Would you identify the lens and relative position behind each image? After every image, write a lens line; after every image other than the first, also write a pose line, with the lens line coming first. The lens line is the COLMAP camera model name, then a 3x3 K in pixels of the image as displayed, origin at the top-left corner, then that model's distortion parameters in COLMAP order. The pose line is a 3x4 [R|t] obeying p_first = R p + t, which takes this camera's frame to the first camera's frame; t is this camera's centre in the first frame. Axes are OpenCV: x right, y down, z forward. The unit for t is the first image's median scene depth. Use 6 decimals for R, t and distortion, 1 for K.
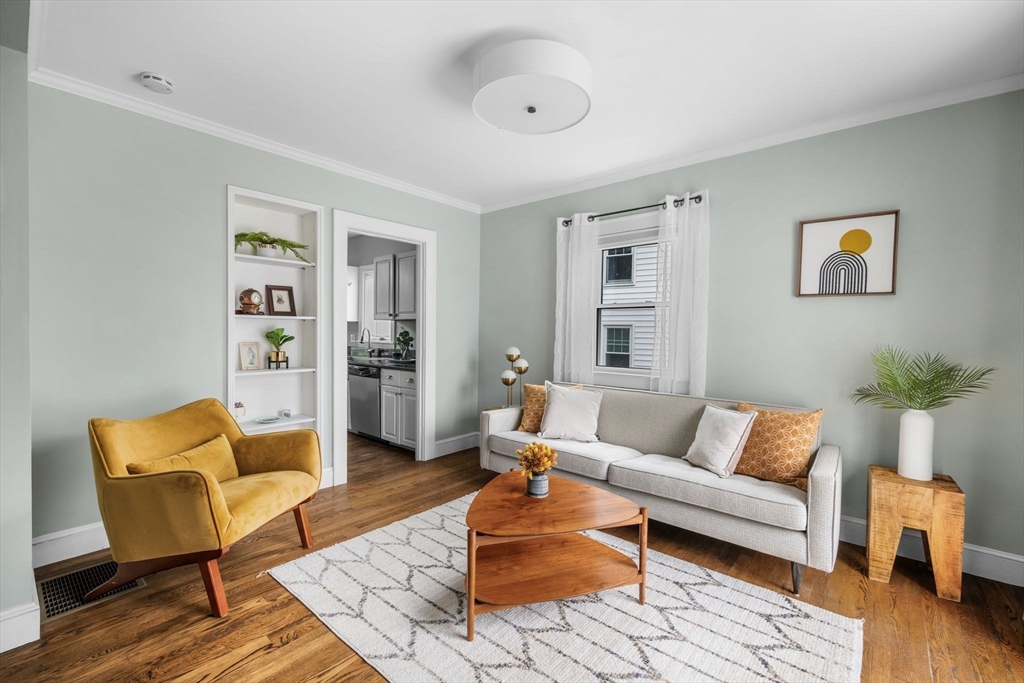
lens RADIAL K [[453.0, 0, 512.0], [0, 453.0, 341.5], [0, 0, 1]] dist [0.033047, -0.000006]
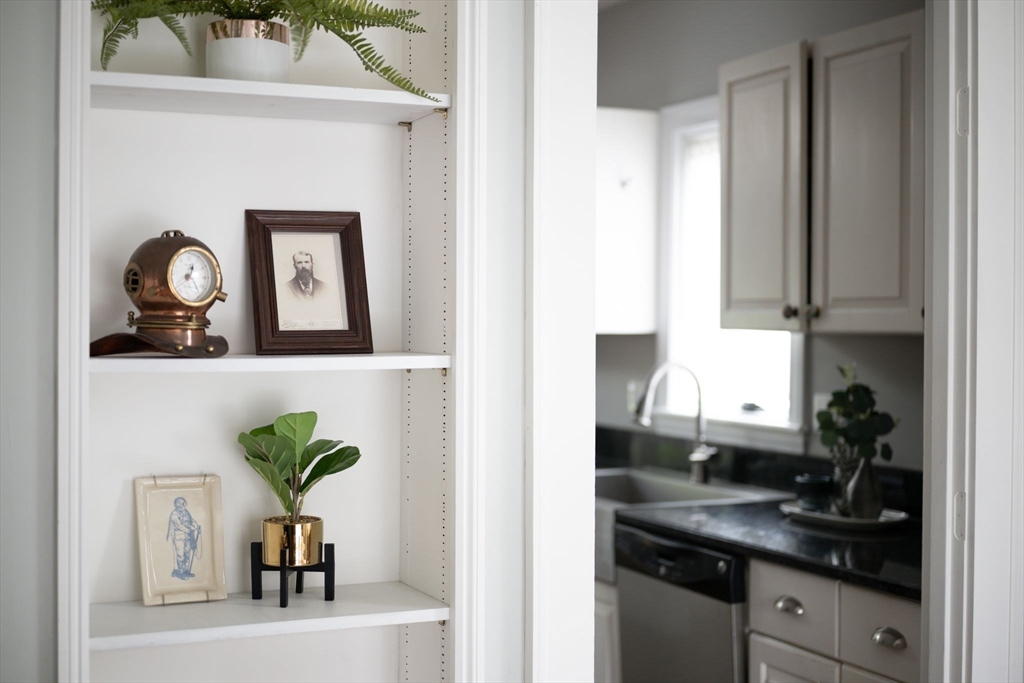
lens RADIAL K [[1455.6, 0, 512.0], [0, 1455.6, 341.5], [0, 0, 1]] dist [0.020773, 0.023028]
pose [[0.907995, 0.000807, -0.418981, -0.131899], [-0.003628, 0.999976, -0.005937, -0.056947], [0.418966, 0.006911, 0.907975, 0.419435]]
